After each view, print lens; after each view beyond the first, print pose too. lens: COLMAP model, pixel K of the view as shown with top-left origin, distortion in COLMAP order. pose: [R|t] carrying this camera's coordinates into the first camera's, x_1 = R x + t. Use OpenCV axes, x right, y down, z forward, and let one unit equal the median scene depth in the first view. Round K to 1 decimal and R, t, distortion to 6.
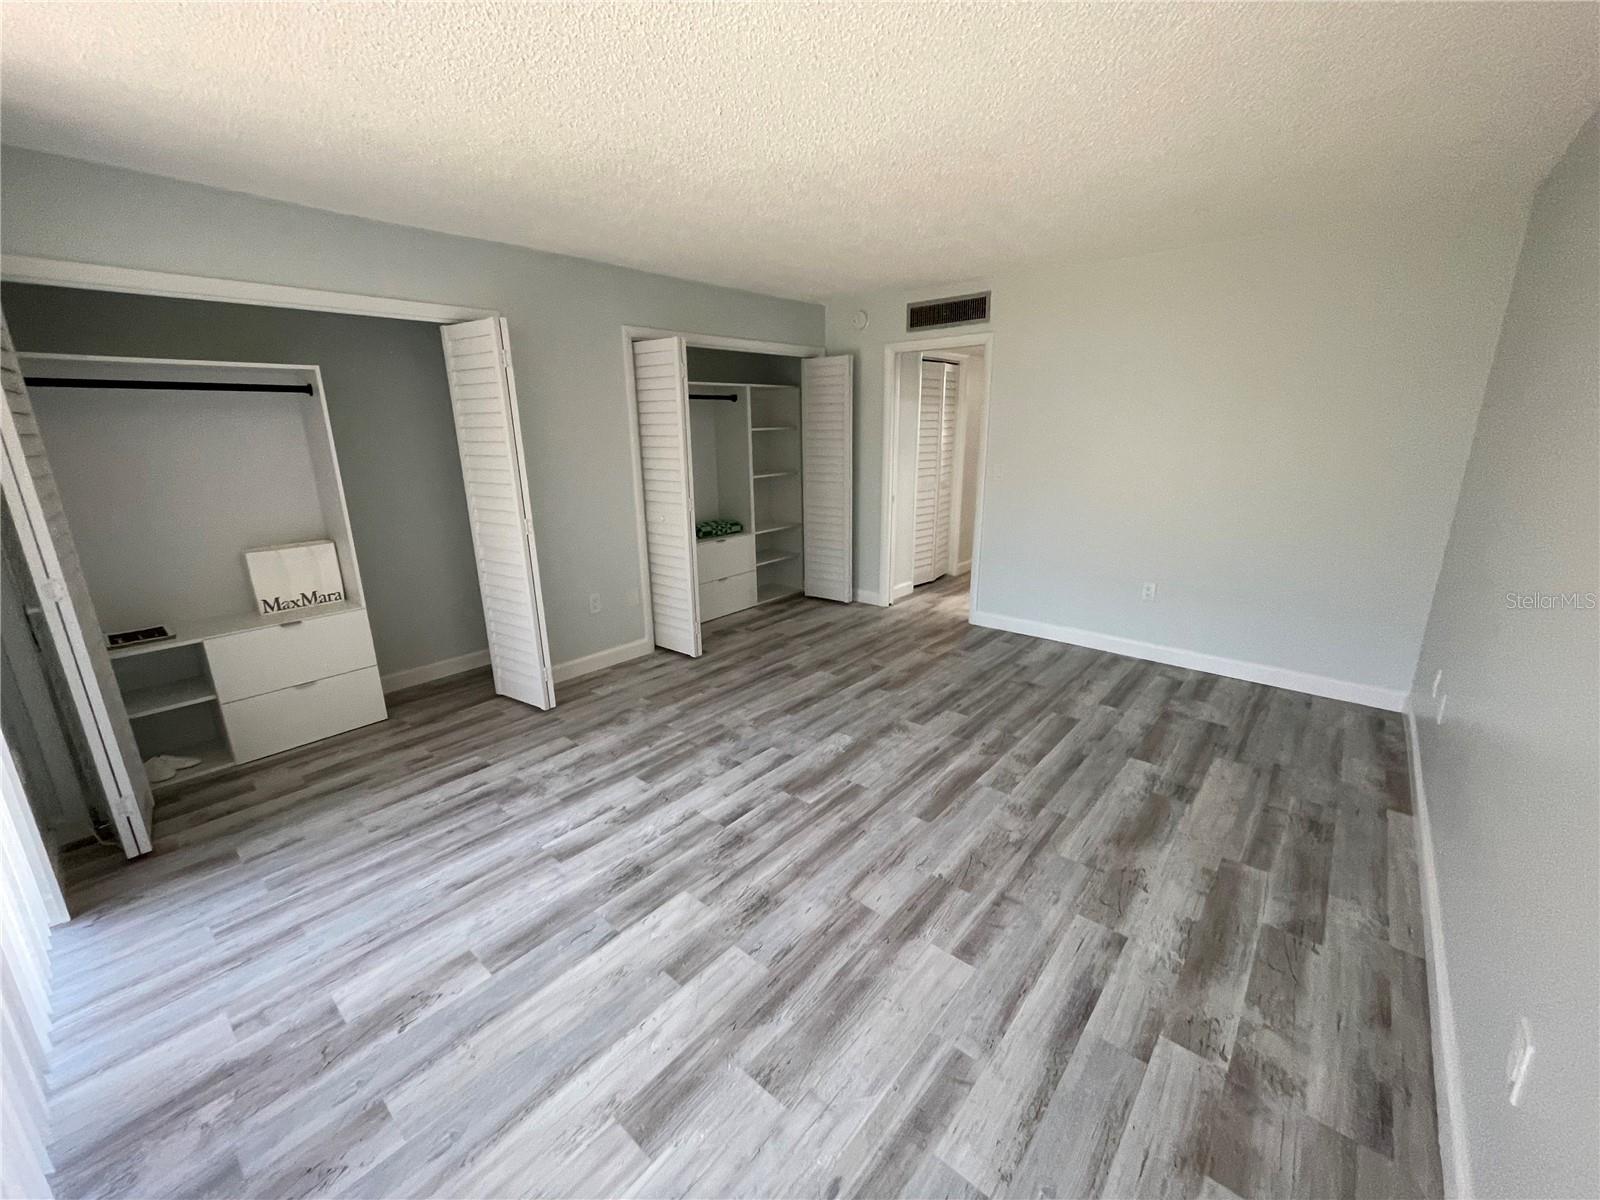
lens RADIAL K [[645.7, 0, 800.5], [0, 645.7, 598.7], [0, 0, 1]] dist [-0.002681, 0.000011]
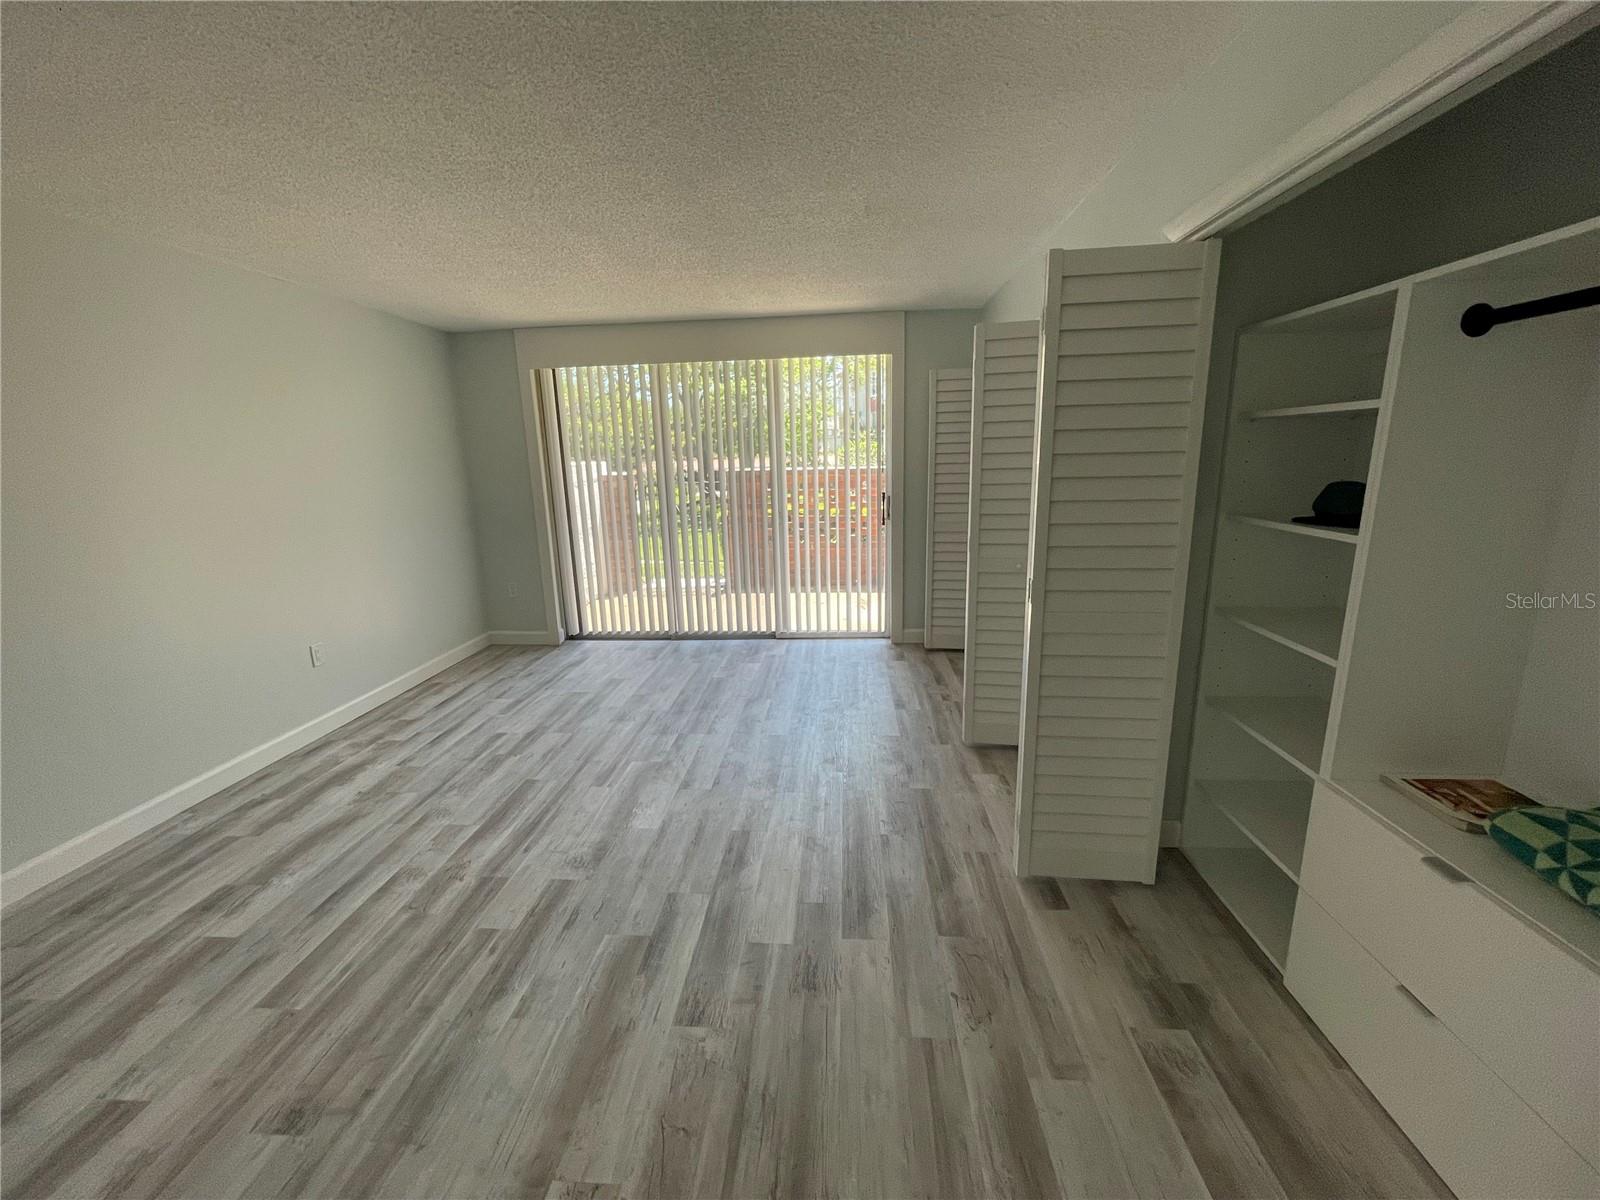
lens RADIAL K [[645.7, 0, 796.9], [0, 645.7, 590.9], [0, 0, 1]] dist [-0.002681, 0.000011]
pose [[-0.804311, 0.159840, -0.572307, 0.393949], [-0.118802, 0.900438, 0.418447, -0.496631], [0.582211, 0.404553, -0.705242, 1.845421]]
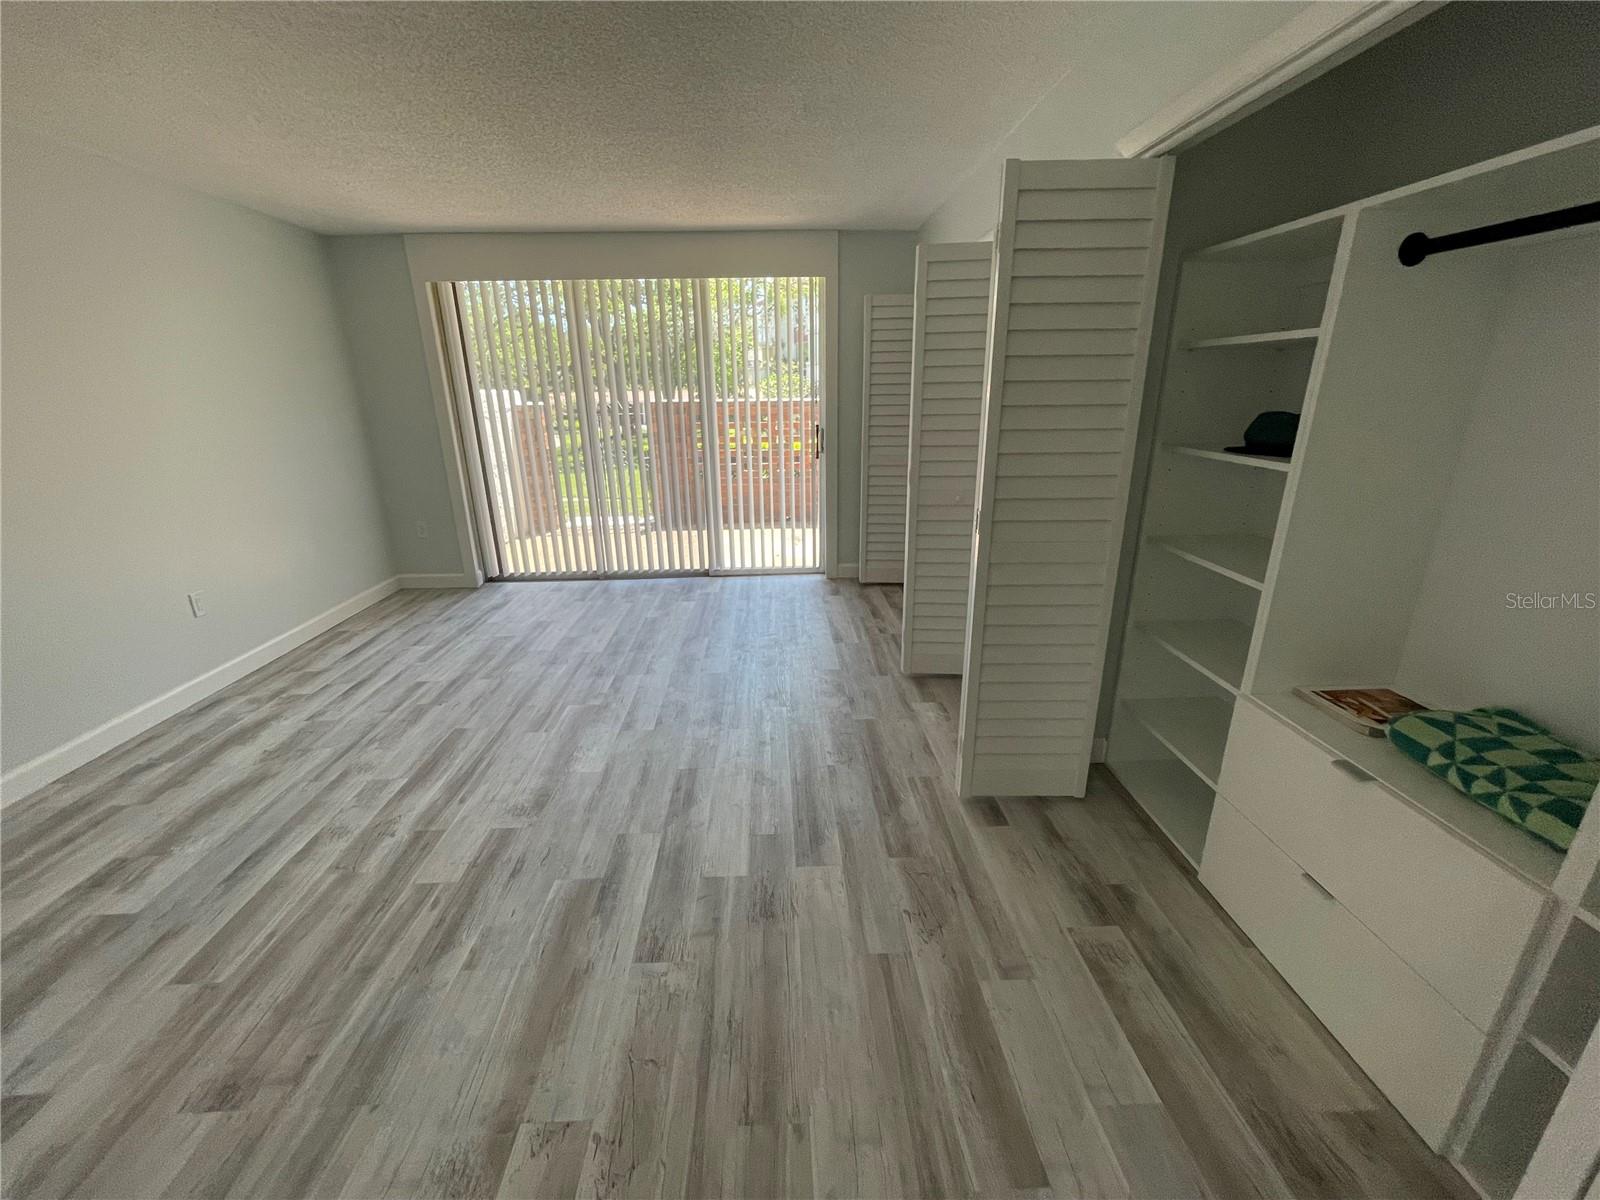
lens RADIAL K [[645.7, 0, 796.7], [0, 645.7, 592.2], [0, 0, 1]] dist [-0.002681, 0.000011]
pose [[-0.730702, 0.233098, -0.641669, 0.400974], [-0.155731, 0.858212, 0.489101, -0.478645], [0.664697, 0.457315, -0.590797, 1.814676]]
